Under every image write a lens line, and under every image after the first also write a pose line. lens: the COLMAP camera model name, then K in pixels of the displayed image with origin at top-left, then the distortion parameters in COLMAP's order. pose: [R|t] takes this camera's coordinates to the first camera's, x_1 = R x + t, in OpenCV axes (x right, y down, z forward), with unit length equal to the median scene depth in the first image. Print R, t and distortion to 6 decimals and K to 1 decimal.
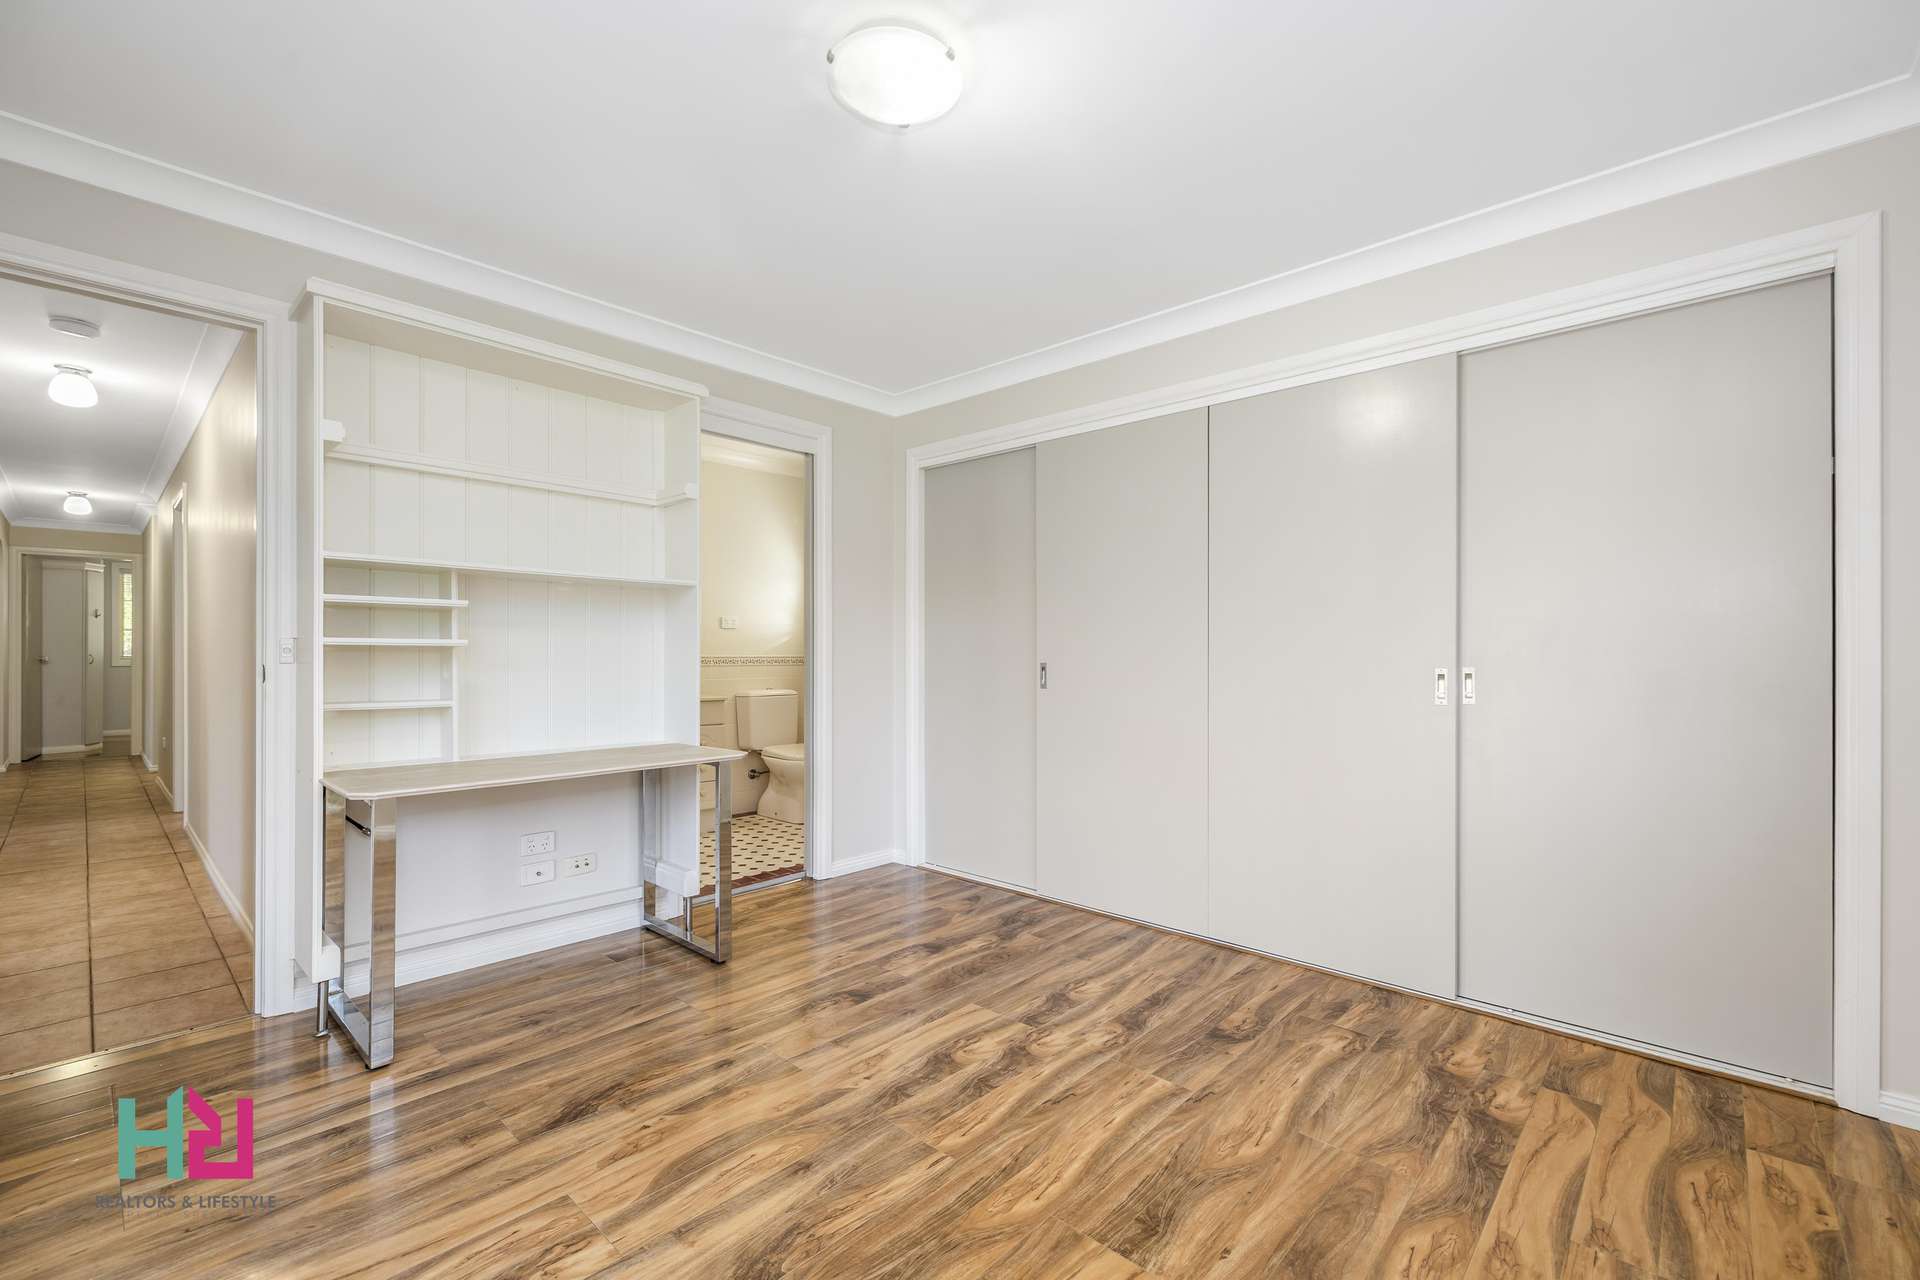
lens RADIAL K [[814.6, 0, 964.7], [0, 814.6, 650.5], [0, 0, 1]] dist [0.000715, -0.000191]
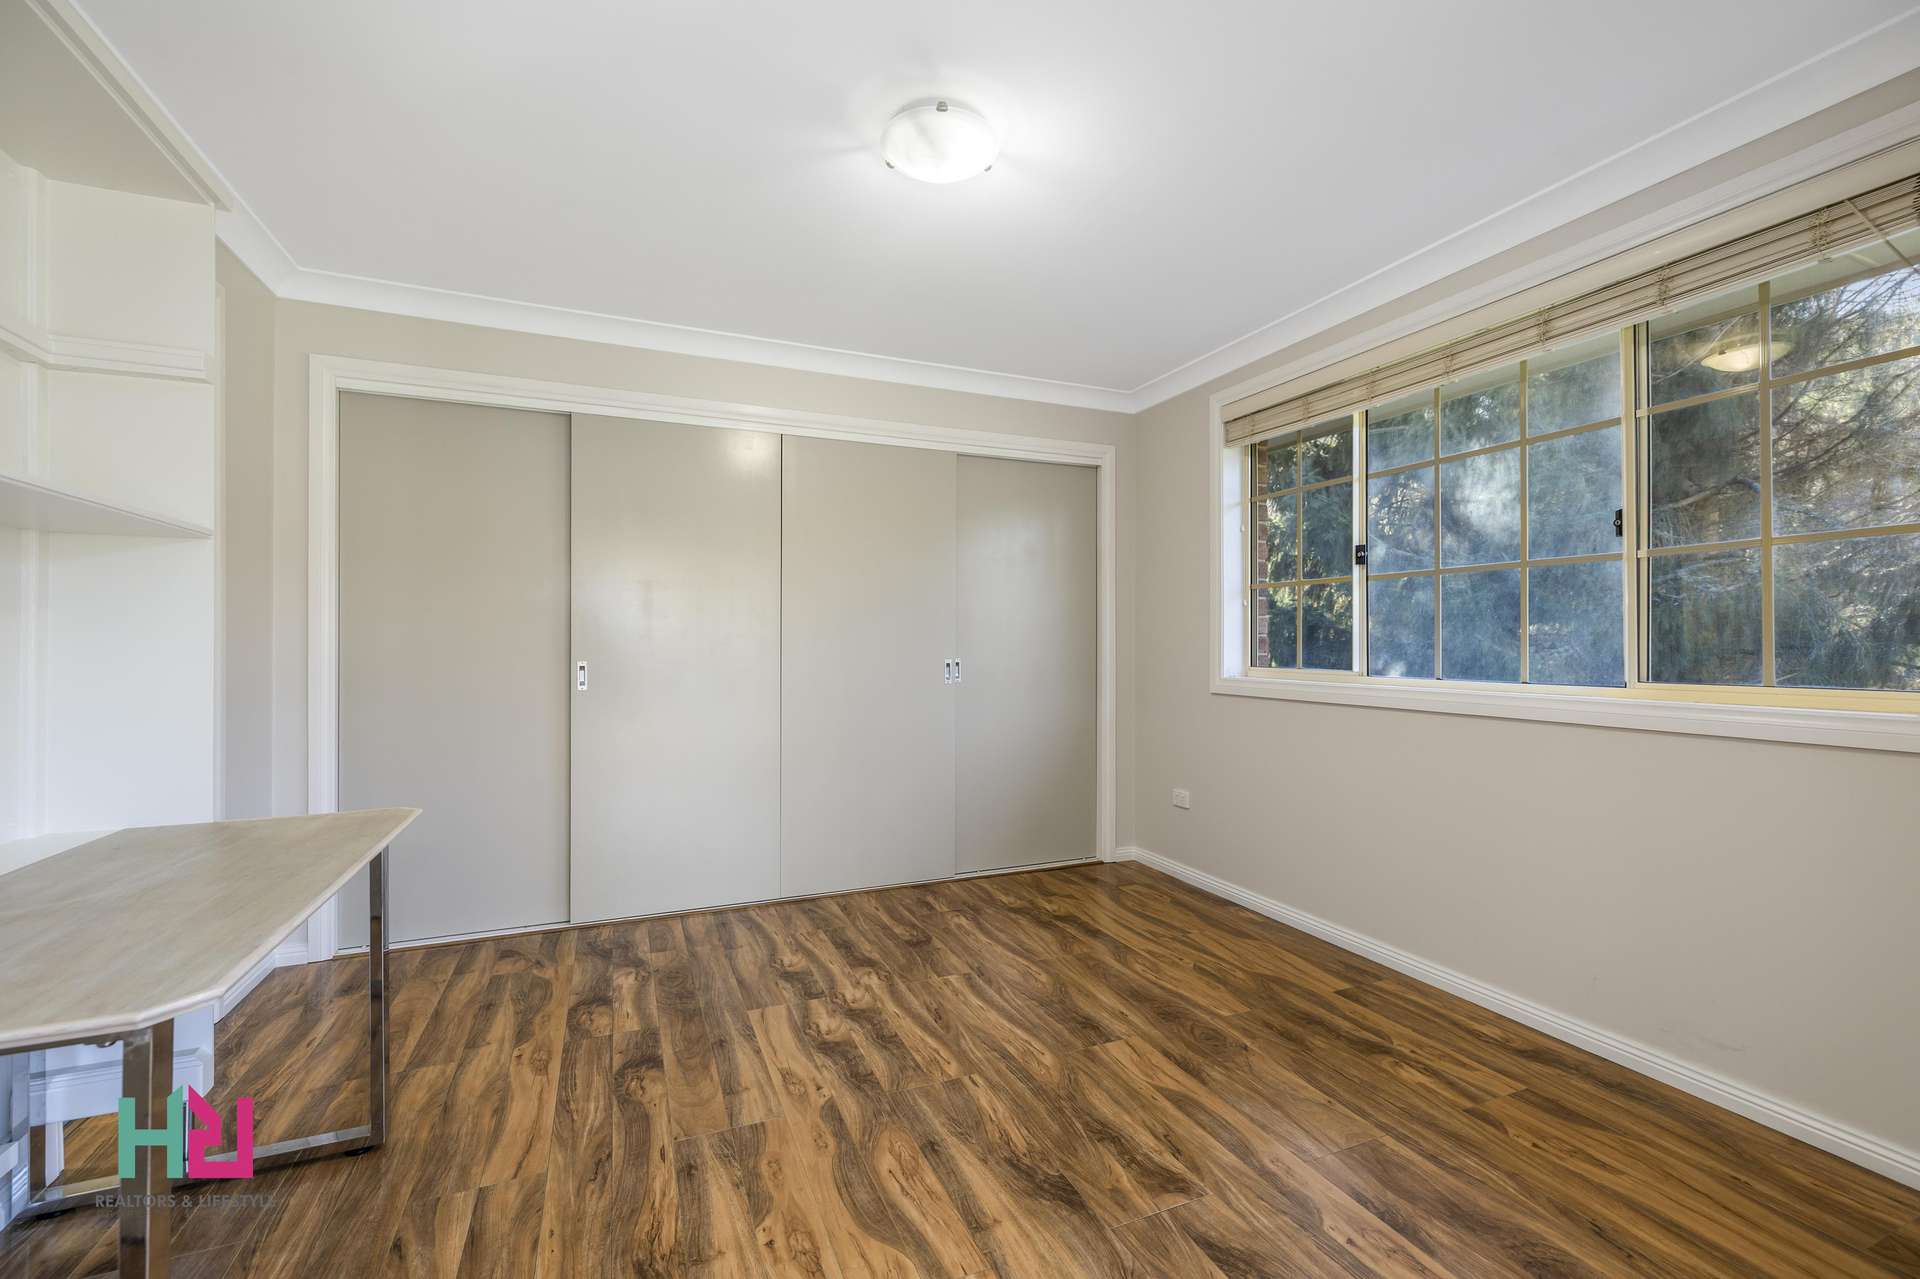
lens RADIAL K [[814.6, 0, 964.4], [0, 814.6, 635.0], [0, 0, 1]] dist [0.000715, -0.000191]
pose [[0.408938, 0.007032, 0.912535, -0.862705], [0.000267, 0.999969, -0.007825, -0.010894], [-0.912562, 0.003443, 0.408923, 0.400227]]
